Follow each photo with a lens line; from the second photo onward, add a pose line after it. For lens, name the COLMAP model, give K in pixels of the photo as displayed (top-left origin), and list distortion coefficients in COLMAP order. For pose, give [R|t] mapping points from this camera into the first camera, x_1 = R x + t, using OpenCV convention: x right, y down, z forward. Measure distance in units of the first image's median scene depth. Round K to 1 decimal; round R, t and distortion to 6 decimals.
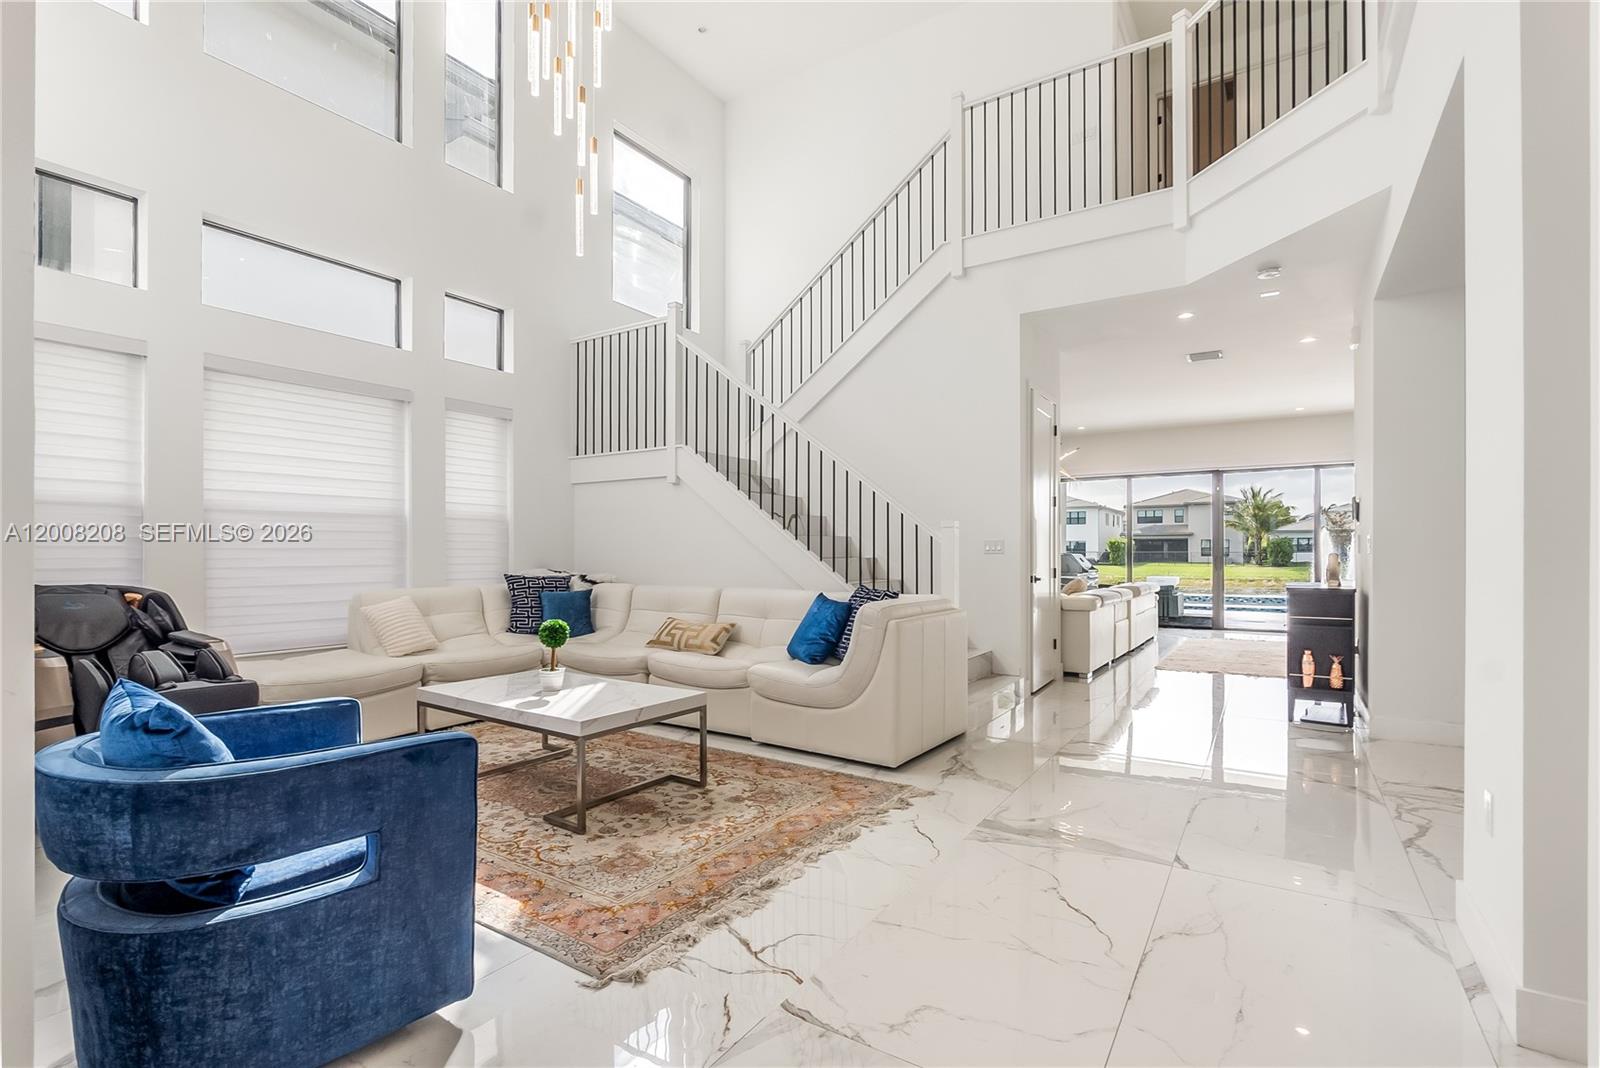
lens RADIAL K [[739.0, 0, 803.2], [0, 739.0, 536.4], [0, 0, 1]] dist [-0.004609, 0.000755]
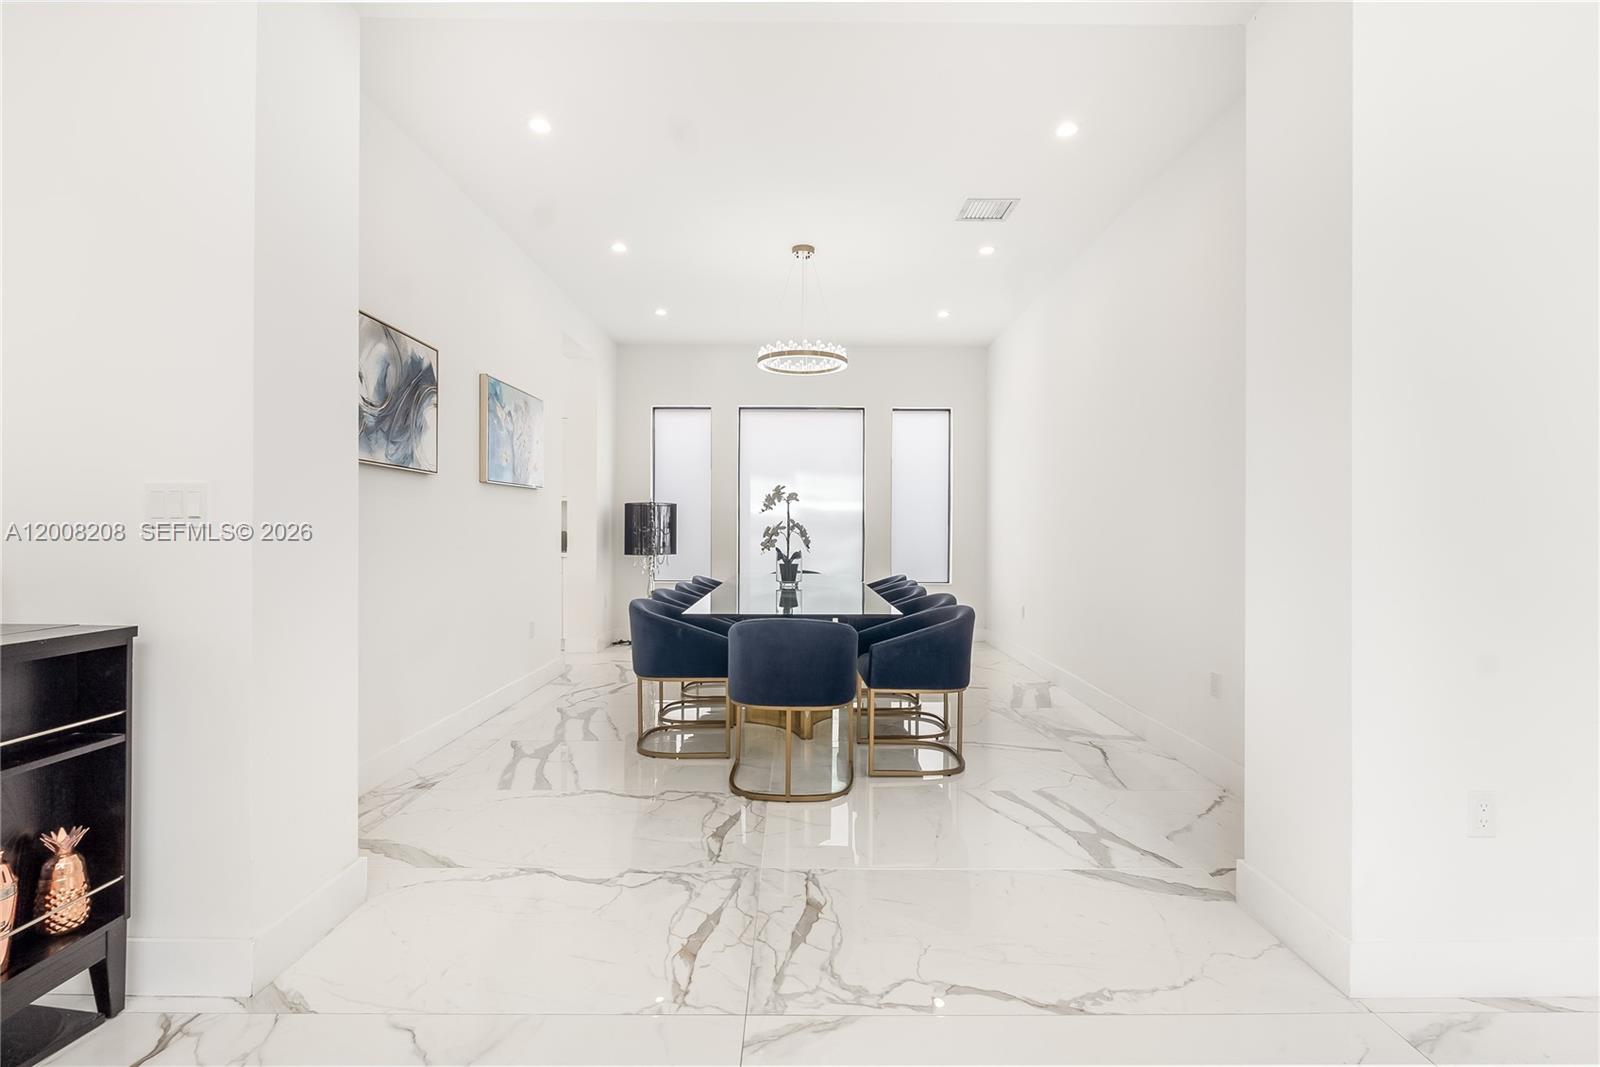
lens RADIAL K [[739.0, 0, 803.2], [0, 739.0, 535.9], [0, 0, 1]] dist [-0.004609, 0.000755]
pose [[-0.549883, -0.004189, 0.835231, 0.269416], [-0.016677, 0.999843, -0.005965, 0.024960], [-0.835075, -0.017209, -0.549866, 0.924561]]
